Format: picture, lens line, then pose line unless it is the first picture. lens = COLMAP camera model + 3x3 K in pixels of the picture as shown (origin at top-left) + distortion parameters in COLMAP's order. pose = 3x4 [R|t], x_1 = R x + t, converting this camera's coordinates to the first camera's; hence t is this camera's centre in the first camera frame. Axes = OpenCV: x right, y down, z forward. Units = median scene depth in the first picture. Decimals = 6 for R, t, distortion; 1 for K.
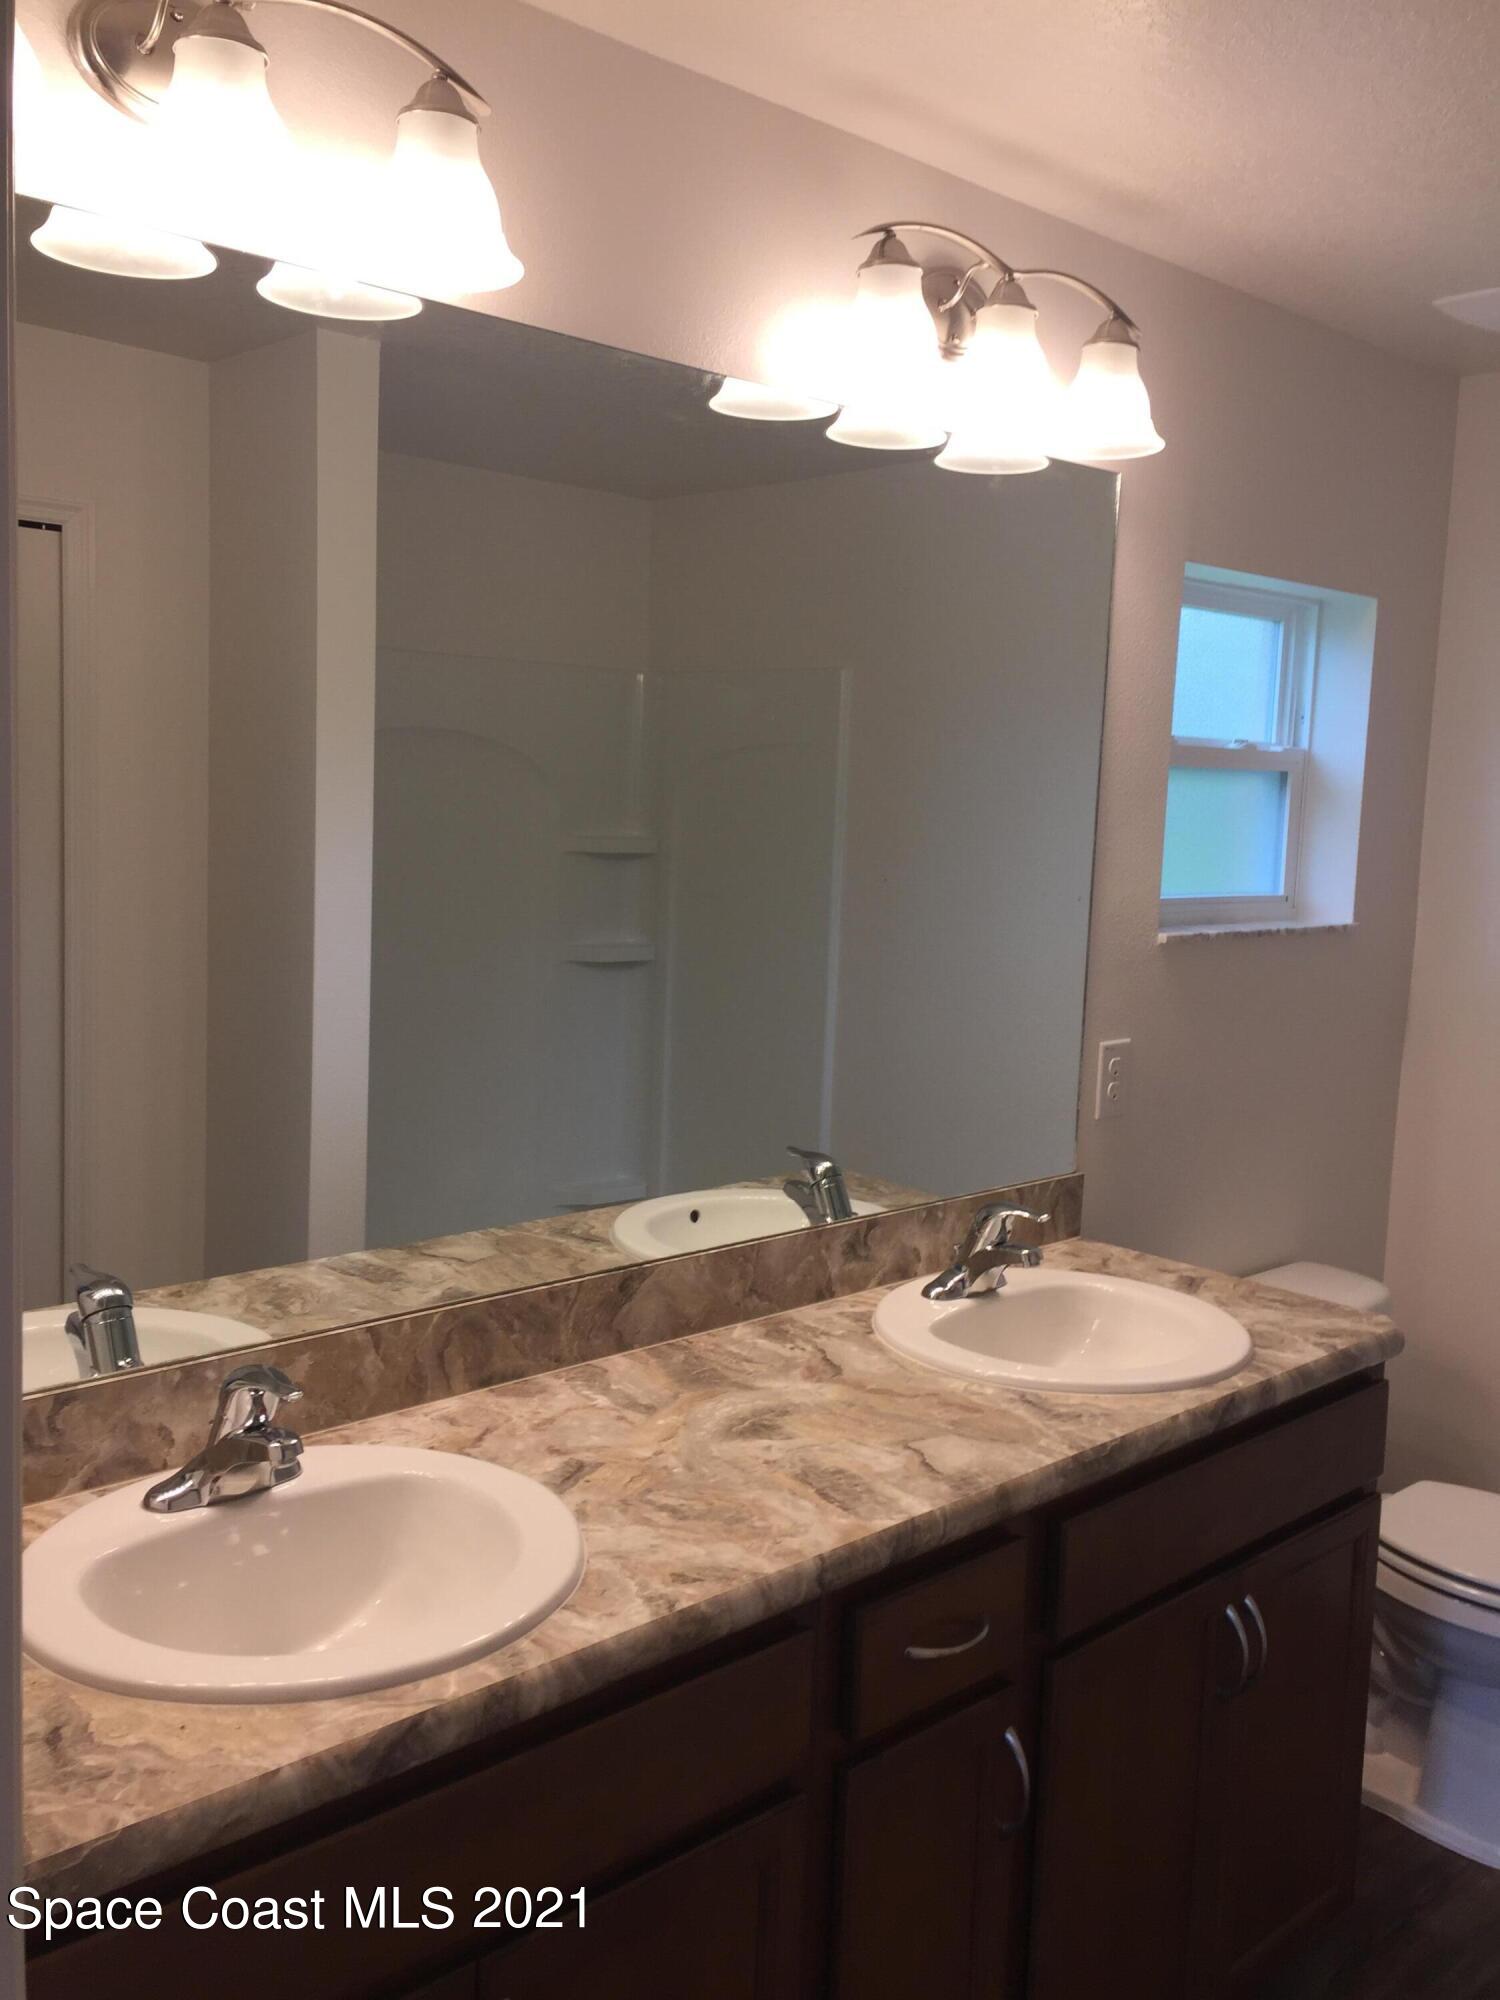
lens RADIAL K [[1726.7, 0, 750.0], [0, 1726.7, 1000.0], [0, 0, 1]] dist [0.039876, -0.011498]
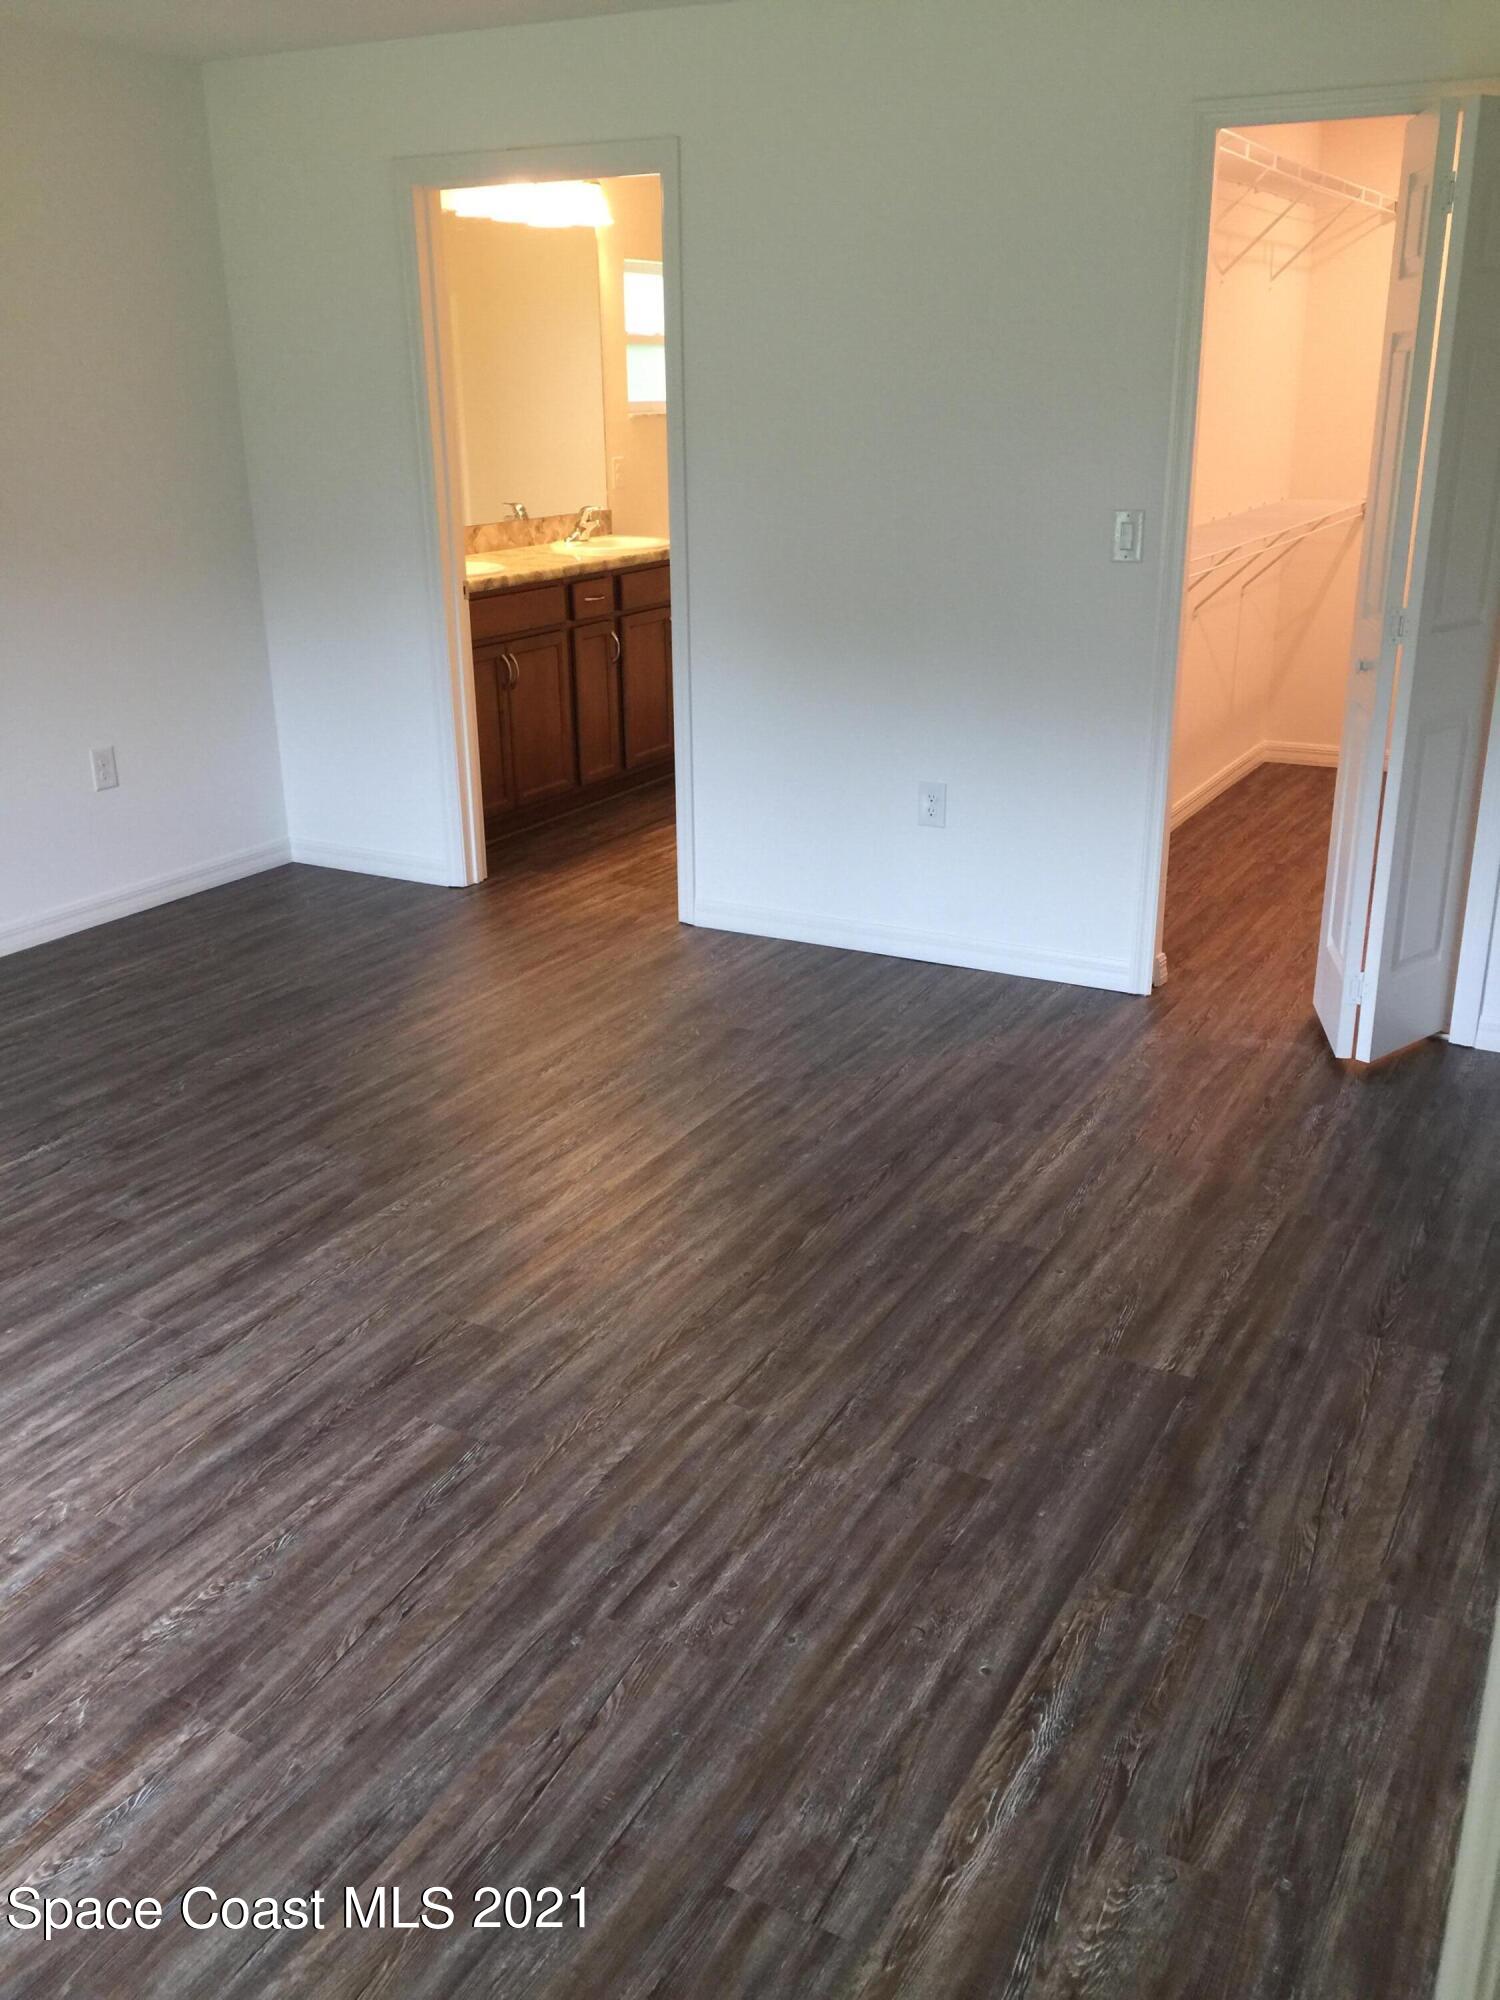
lens RADIAL K [[1726.7, 0, 750.0], [0, 1726.7, 1000.0], [0, 0, 1]] dist [0.039876, -0.011498]
pose [[0.950041, -0.143305, 0.277281, -0.500042], [0.079130, 0.969930, 0.230160, 0.259793], [-0.301927, -0.196721, 0.932814, -1.886516]]
